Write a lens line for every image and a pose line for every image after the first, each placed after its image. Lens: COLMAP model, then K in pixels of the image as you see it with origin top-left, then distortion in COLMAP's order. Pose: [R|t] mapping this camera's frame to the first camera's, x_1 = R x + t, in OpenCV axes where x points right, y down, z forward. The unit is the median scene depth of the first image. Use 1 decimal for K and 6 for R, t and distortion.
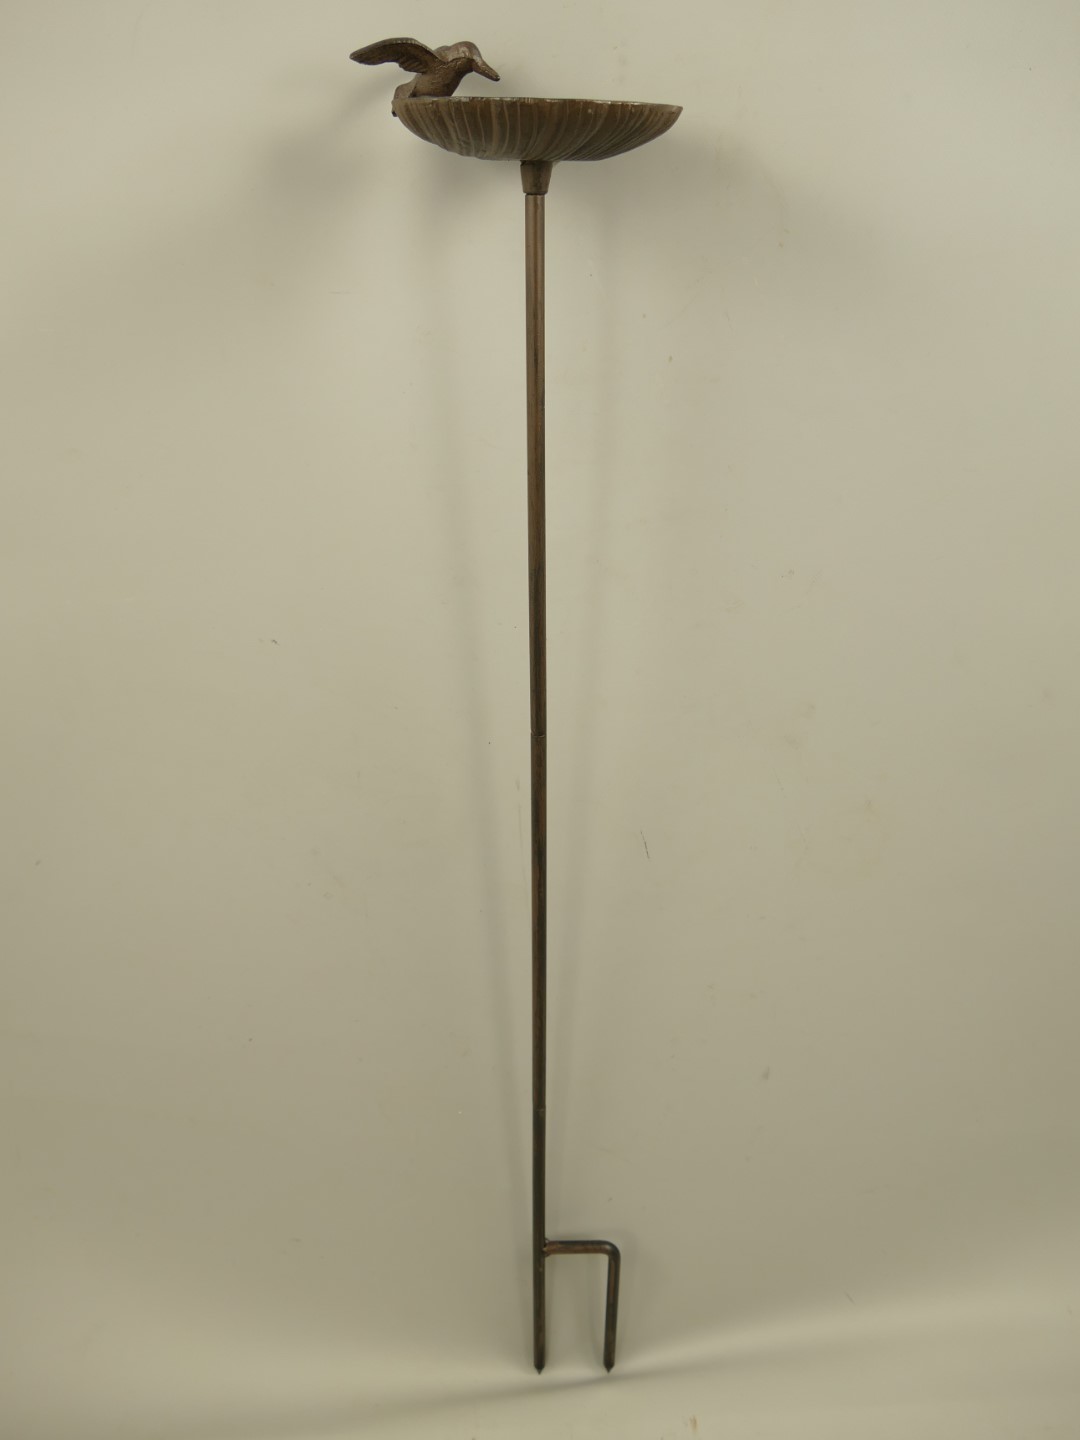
lens RADIAL K [[1147.3, 0, 545.0], [0, 1147.3, 719.5], [0, 0, 1]] dist [-0.013975, 0.007491]
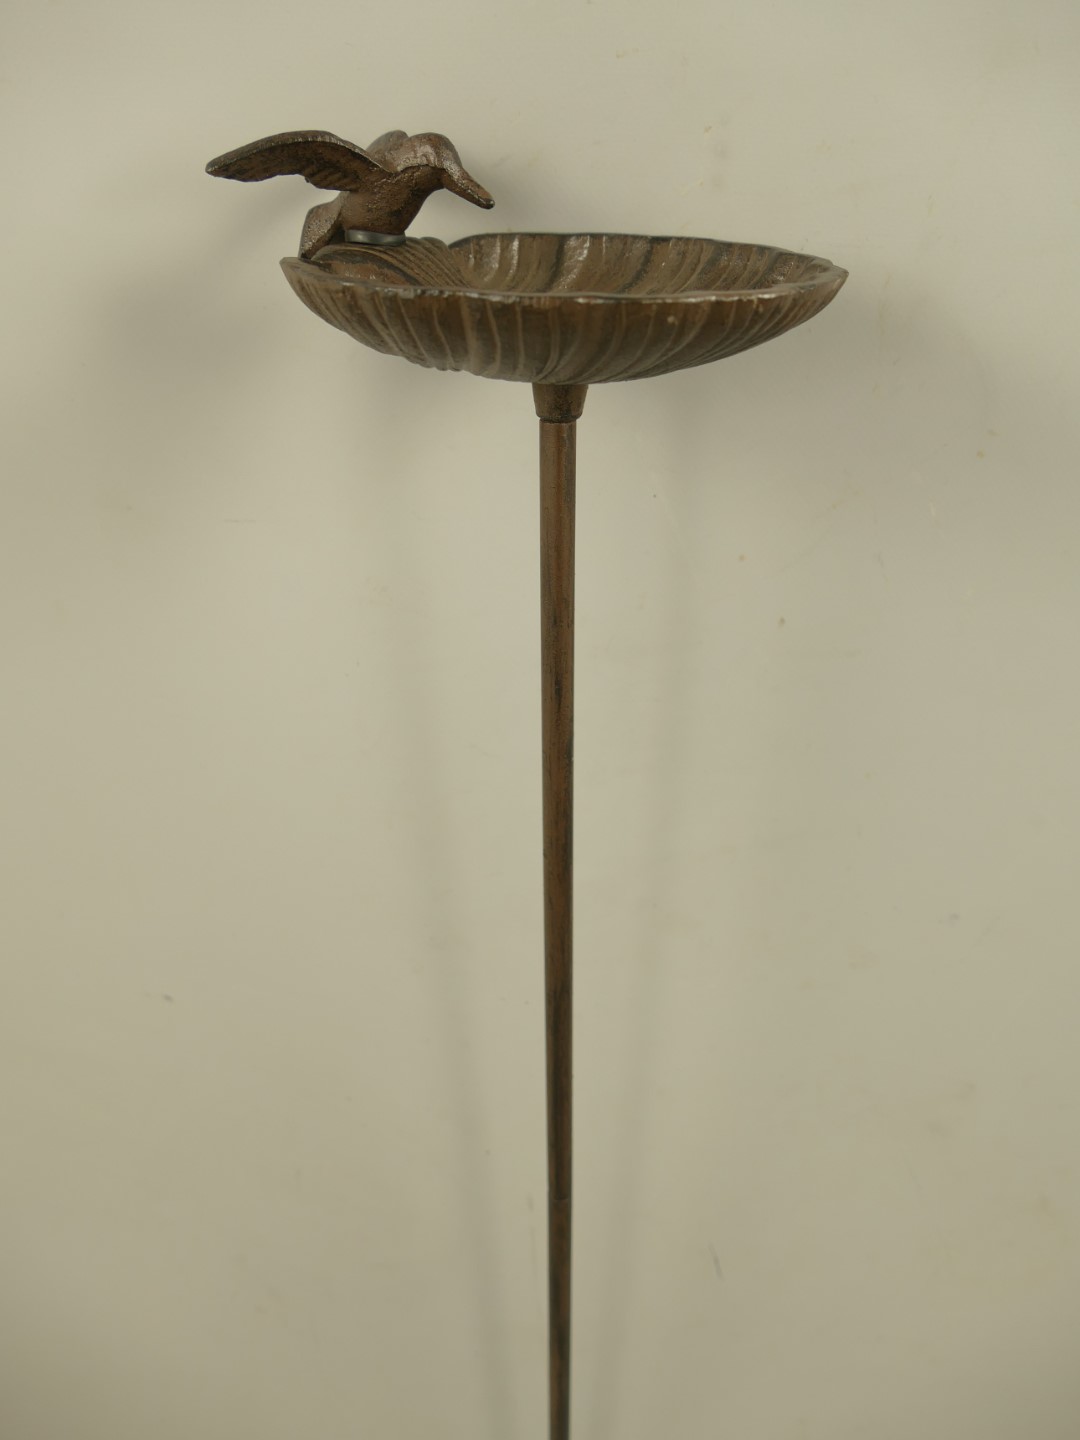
lens RADIAL K [[1147.3, 0, 548.7], [0, 1147.3, 722.1], [0, 0, 1]] dist [-0.013975, 0.007491]
pose [[0.999508, 0.012659, -0.028685, 0.003982], [-0.011781, 0.999464, 0.030553, -0.331783], [0.029056, -0.030200, 0.999121, 0.456520]]
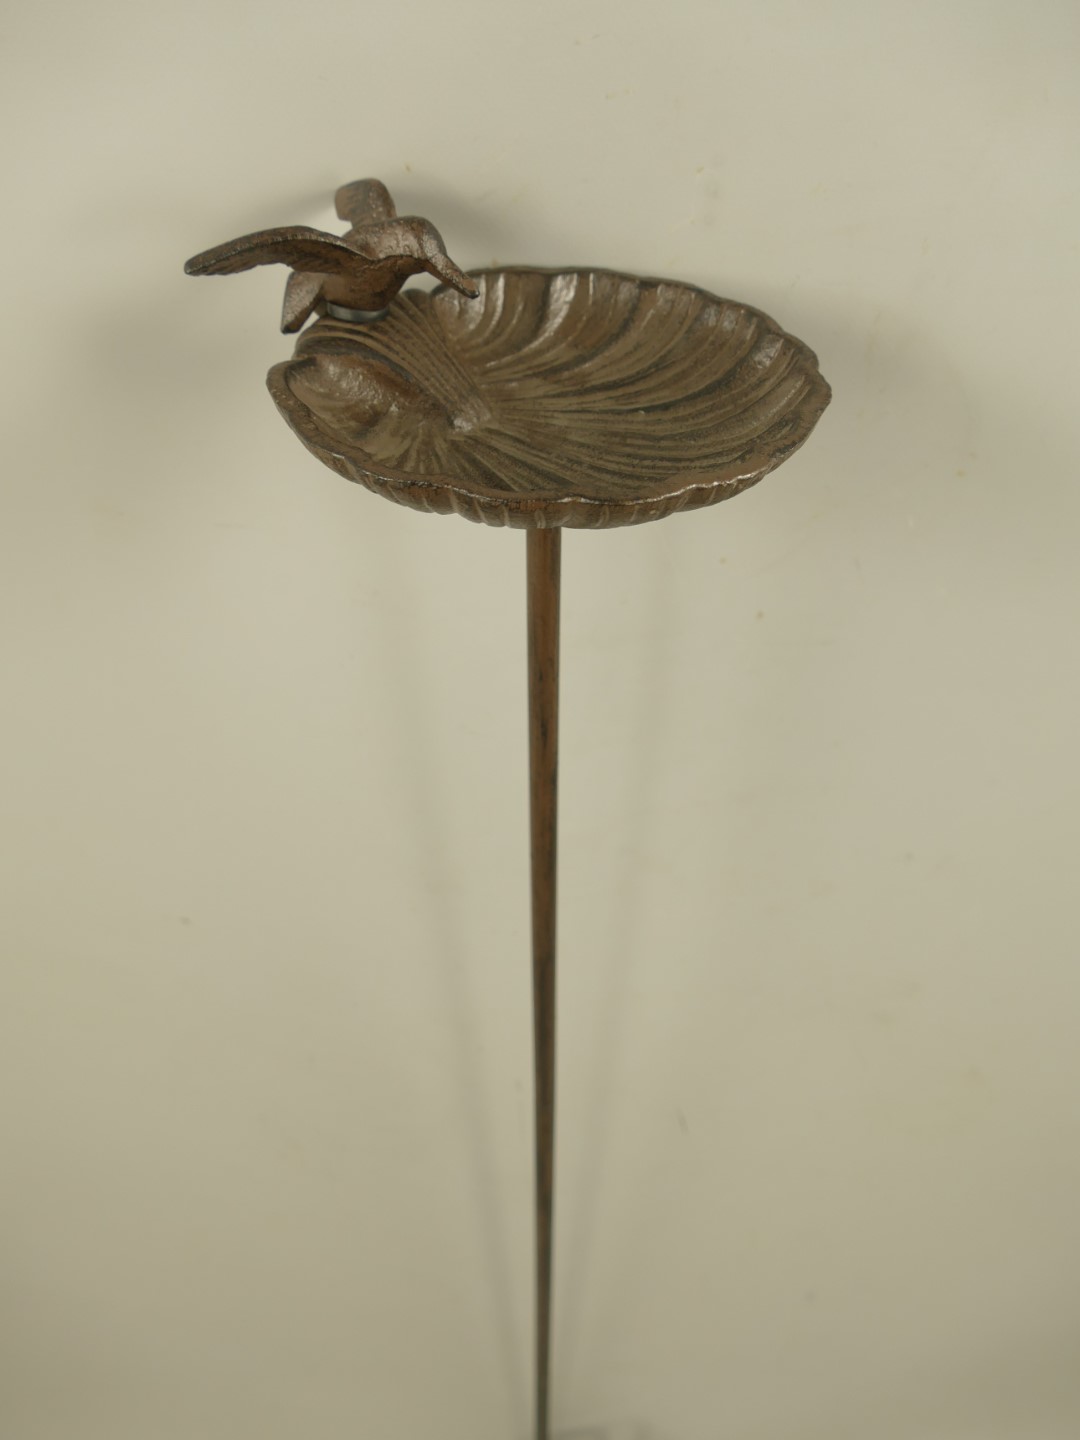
lens RADIAL K [[1147.3, 0, 547.9], [0, 1147.3, 718.1], [0, 0, 1]] dist [-0.013975, 0.007491]
pose [[0.999751, 0.017680, -0.013610, 0.002312], [-0.013791, 0.969185, 0.245947, -0.493326], [0.017539, -0.245698, 0.969188, 0.439510]]
